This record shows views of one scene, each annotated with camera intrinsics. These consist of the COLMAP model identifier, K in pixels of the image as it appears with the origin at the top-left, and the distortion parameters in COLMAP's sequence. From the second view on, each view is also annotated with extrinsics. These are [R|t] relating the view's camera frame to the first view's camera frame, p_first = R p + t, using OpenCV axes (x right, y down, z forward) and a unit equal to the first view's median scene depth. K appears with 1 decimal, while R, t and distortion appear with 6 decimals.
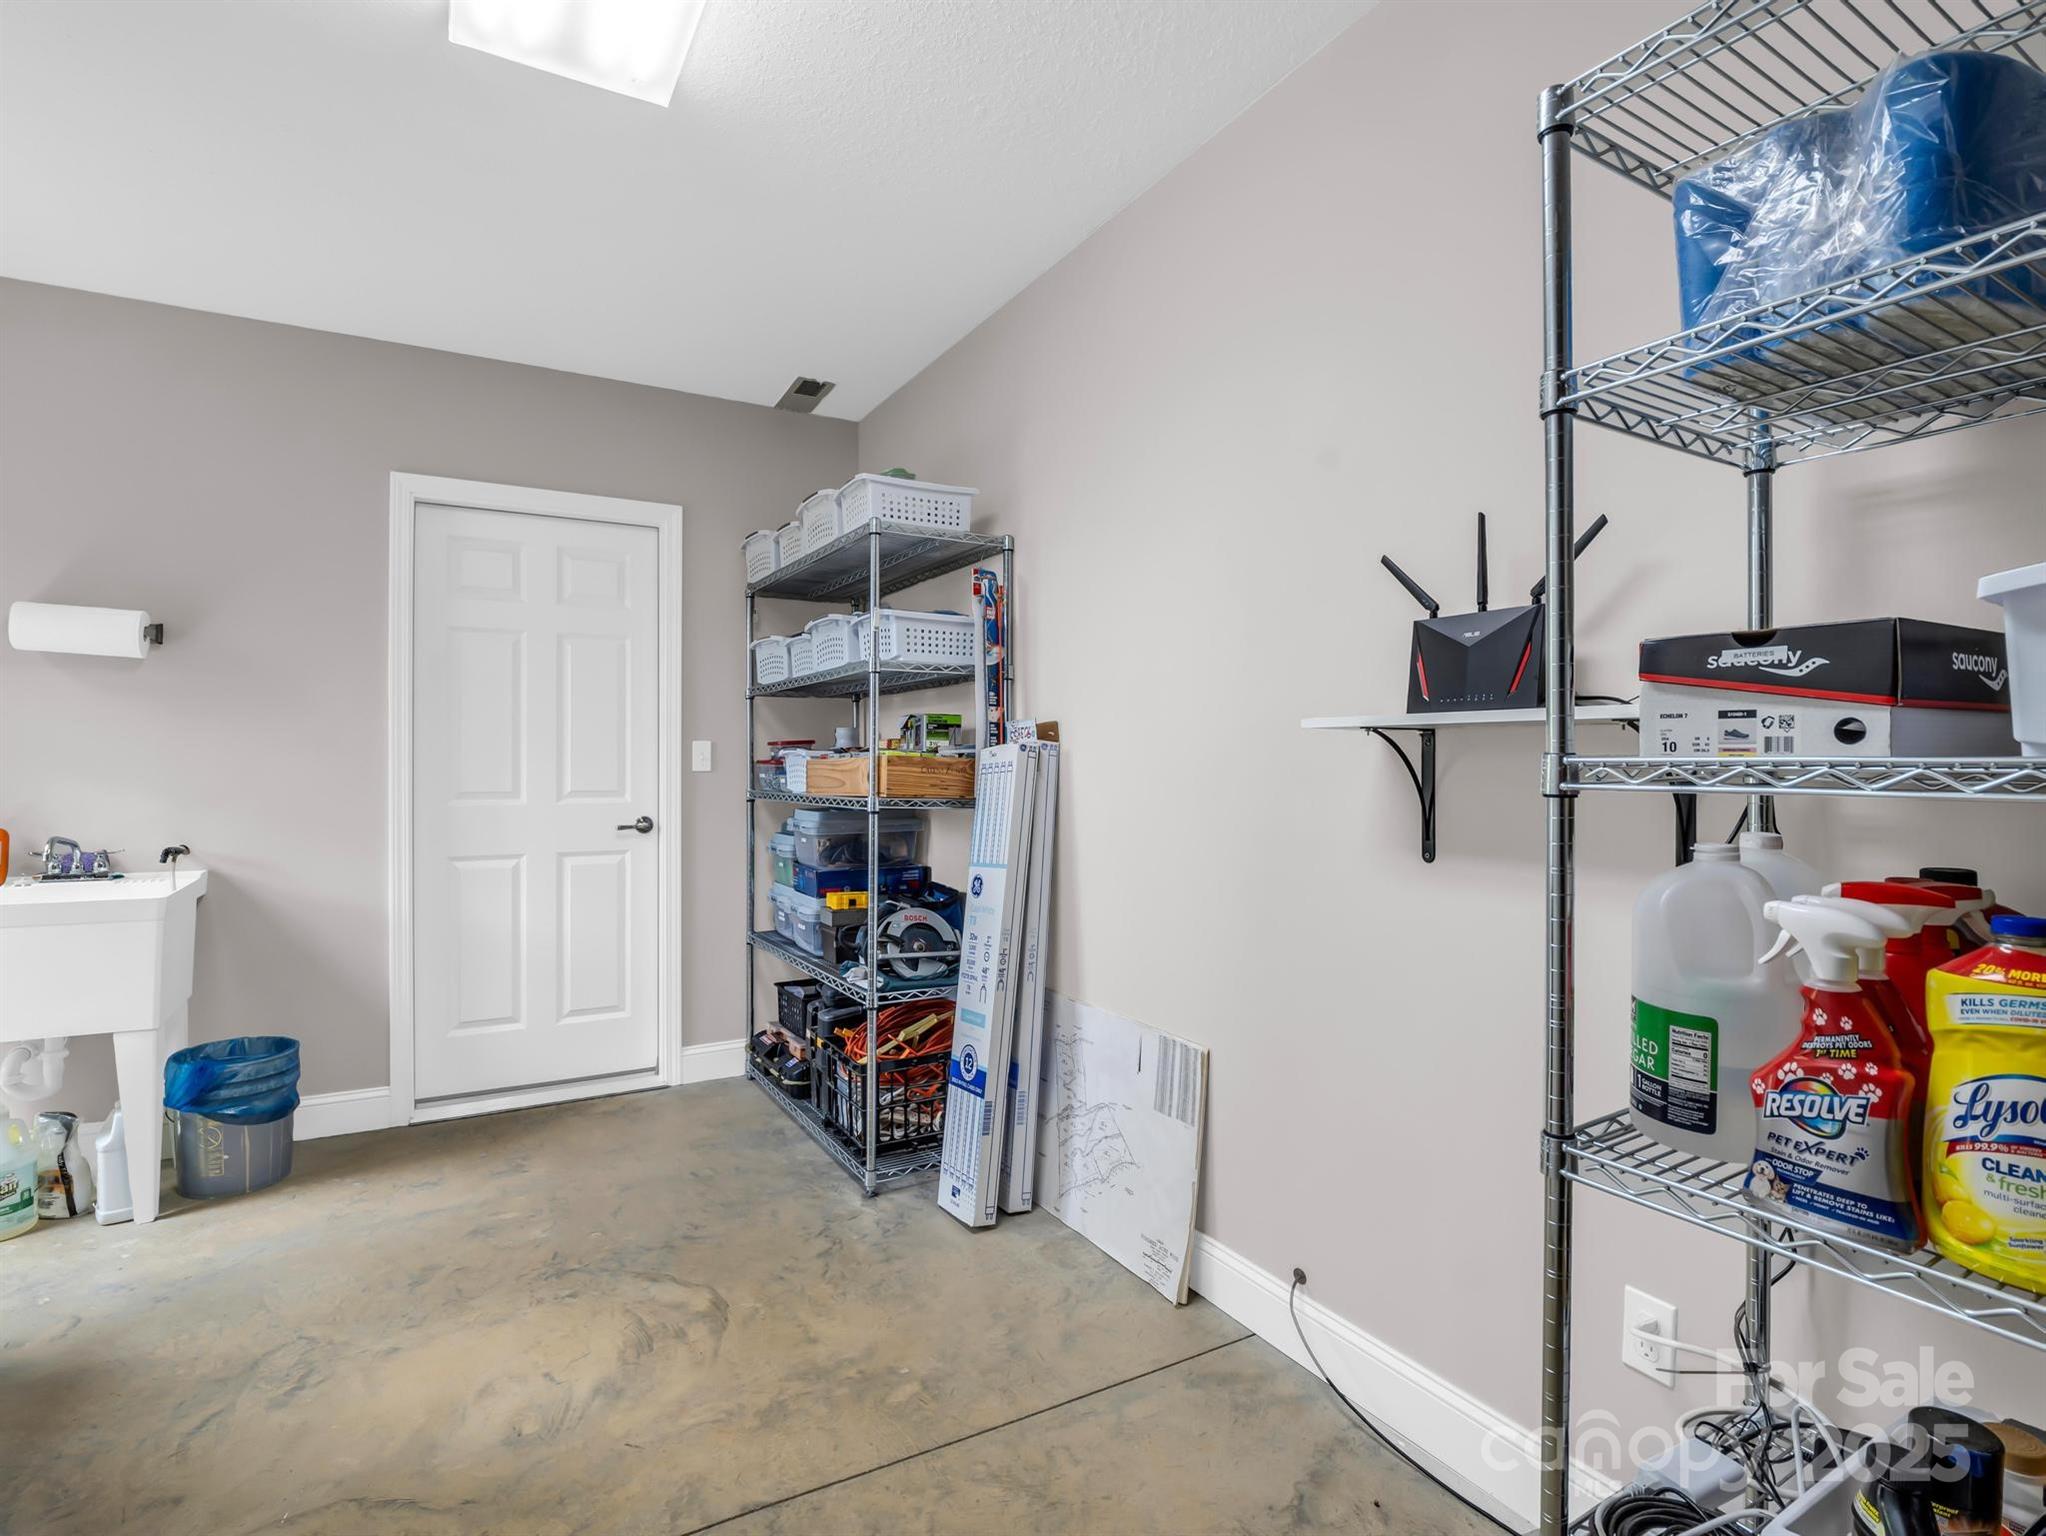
lens RADIAL K [[1009.5, 0, 1009.1], [0, 1009.5, 759.7], [0, 0, 1]] dist [-0.015173, -0.000751]
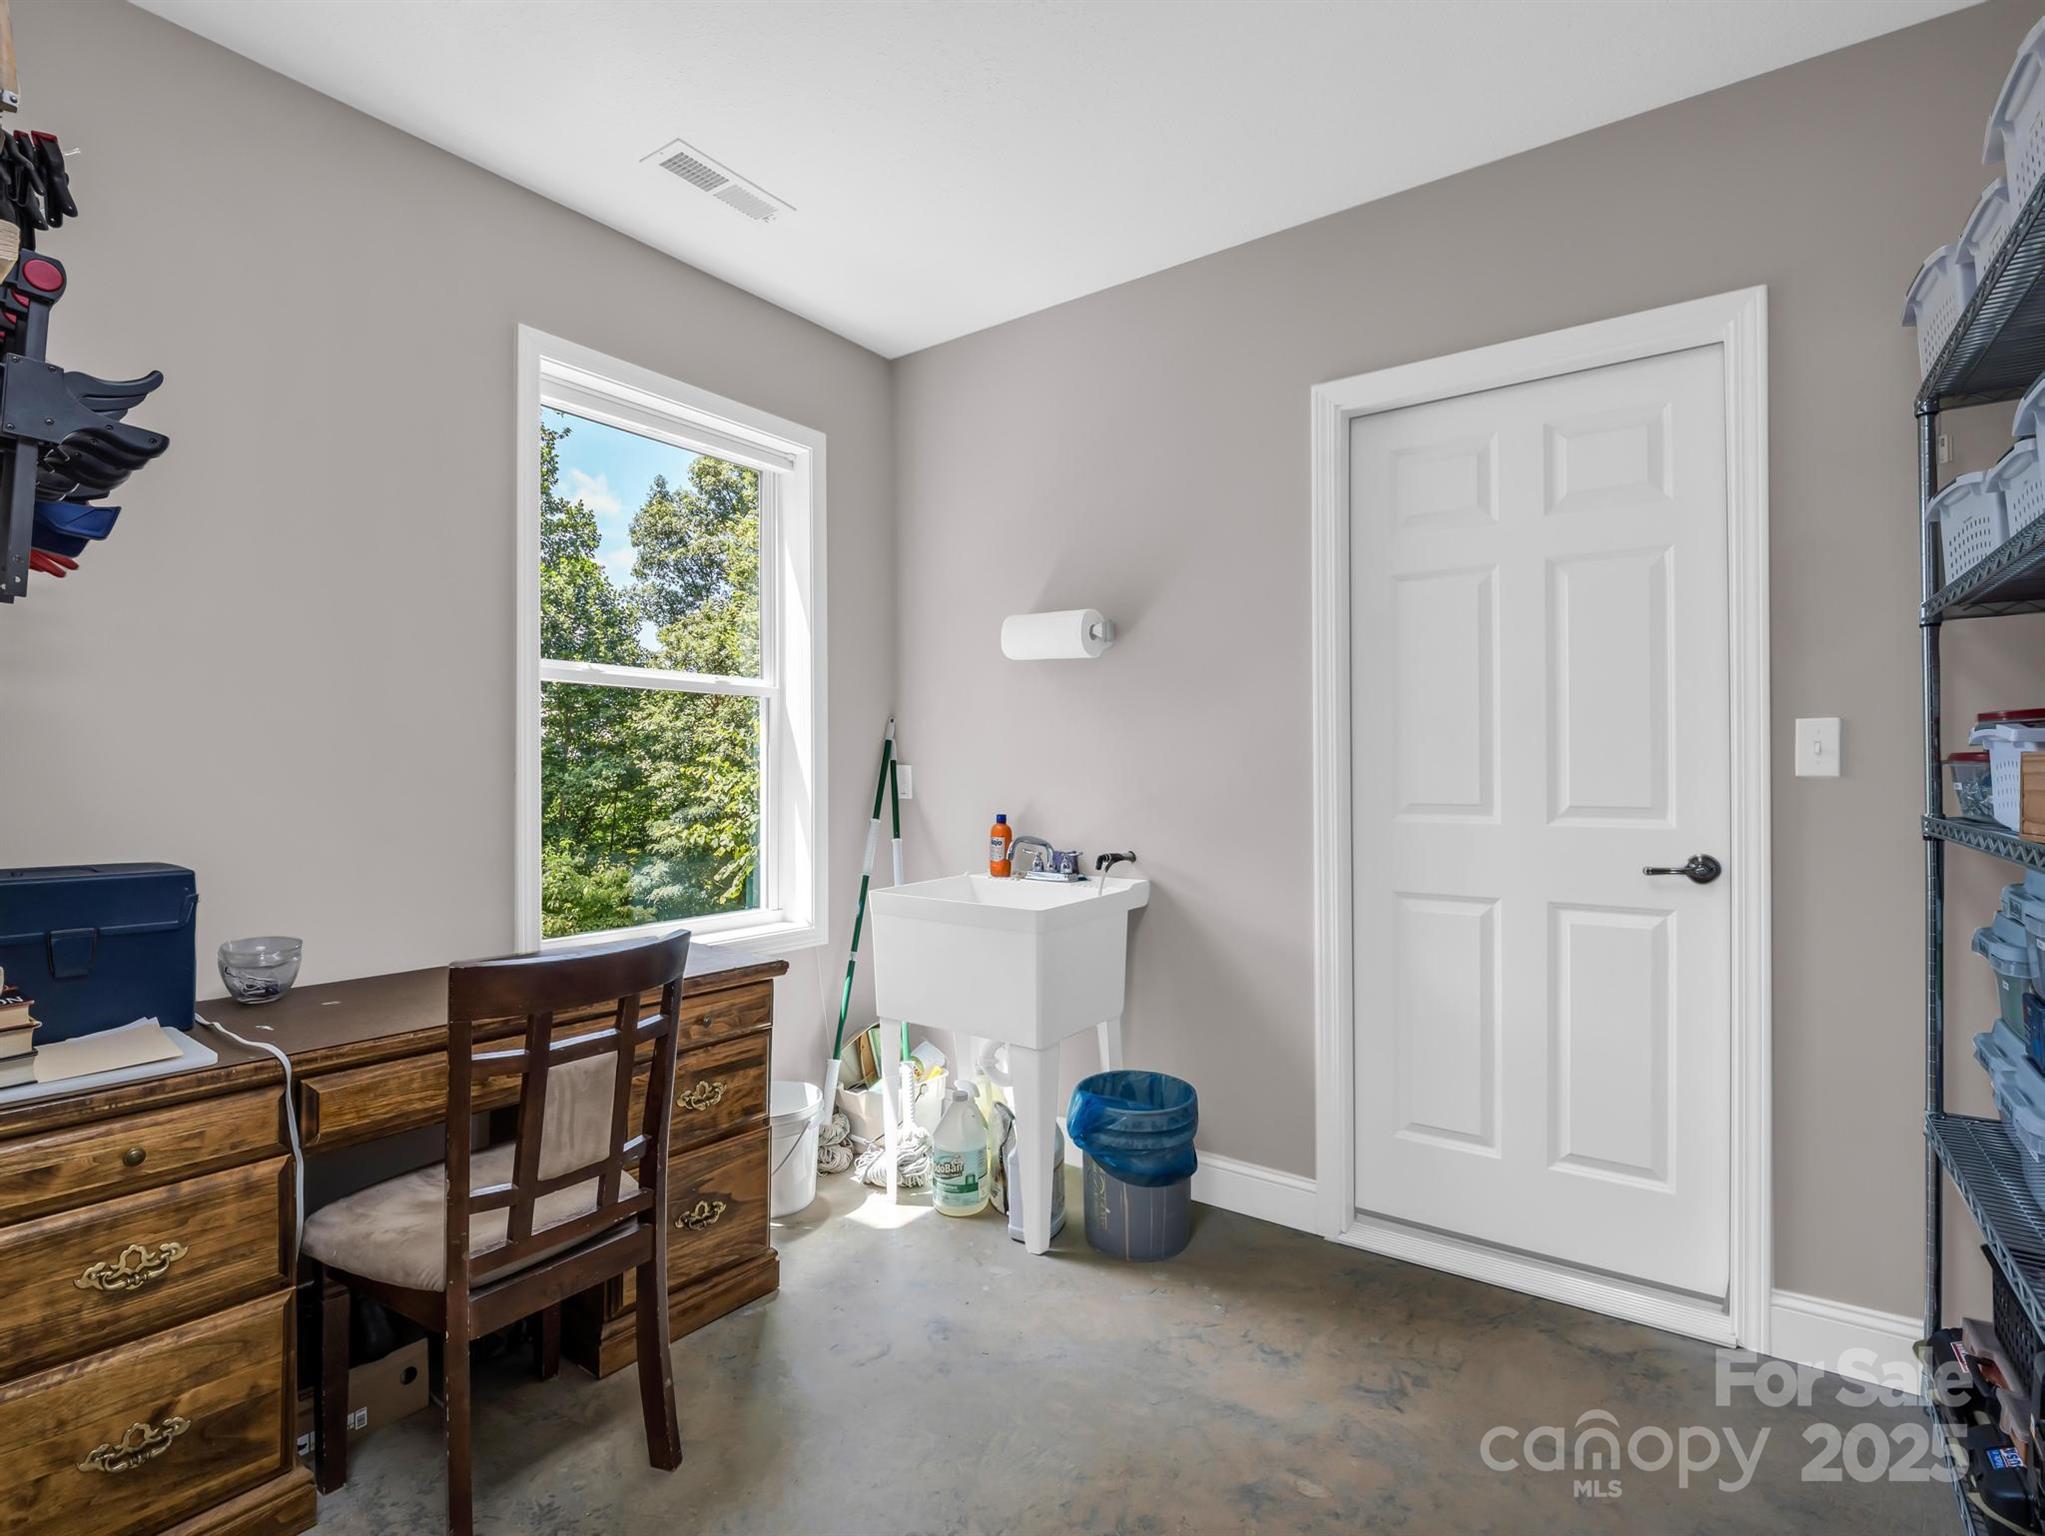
lens RADIAL K [[1007.9, 0, 1006.7], [0, 1007.9, 767.7], [0, 0, 1]] dist [-0.011862, -0.004120]
pose [[0.418425, -0.003717, -0.908244, -0.011444], [0.005076, 0.999986, -0.001754, 0.006376], [0.908237, -0.003877, 0.418437, 0.432841]]
